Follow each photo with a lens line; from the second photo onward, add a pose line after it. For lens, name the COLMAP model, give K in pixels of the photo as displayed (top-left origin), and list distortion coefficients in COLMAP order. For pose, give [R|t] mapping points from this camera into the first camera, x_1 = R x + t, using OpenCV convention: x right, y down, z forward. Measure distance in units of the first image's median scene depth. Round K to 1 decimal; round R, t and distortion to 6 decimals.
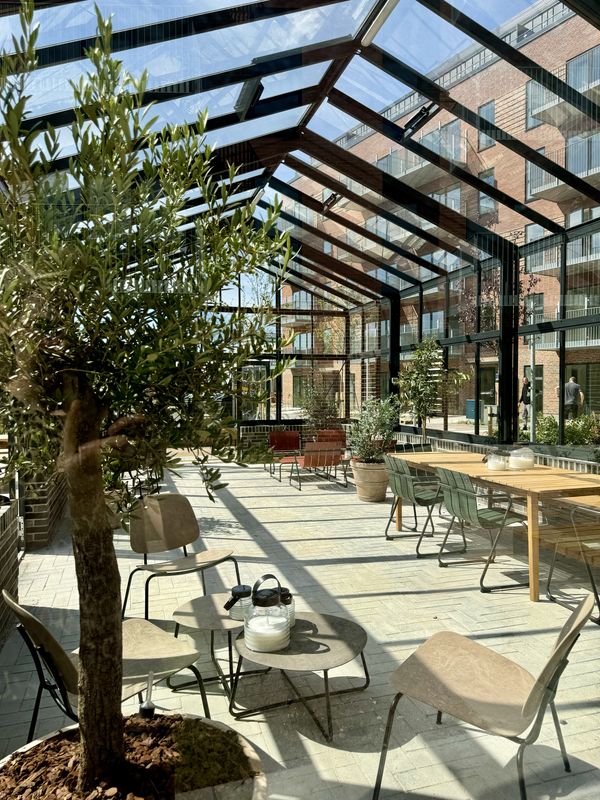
lens RADIAL K [[562.3, 0, 300.0], [0, 562.3, 400.0], [0, 0, 1]] dist [0.010056, -0.001047]
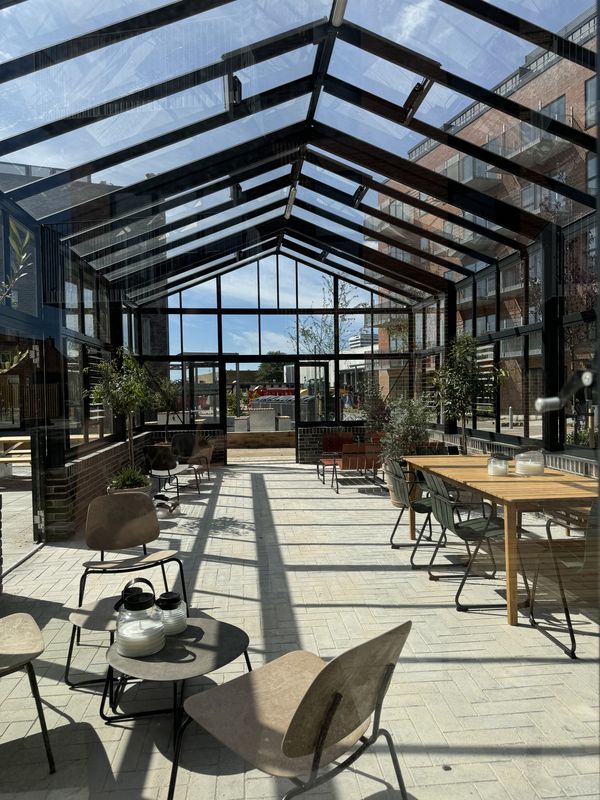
lens RADIAL K [[562.3, 0, 300.0], [0, 562.3, 400.0], [0, 0, 1]] dist [0.010056, -0.001047]
pose [[0.979206, -0.007758, -0.202720, 0.204444], [0.006946, 0.999965, -0.004719, 0.005384], [0.202749, 0.003212, 0.979225, 0.051234]]
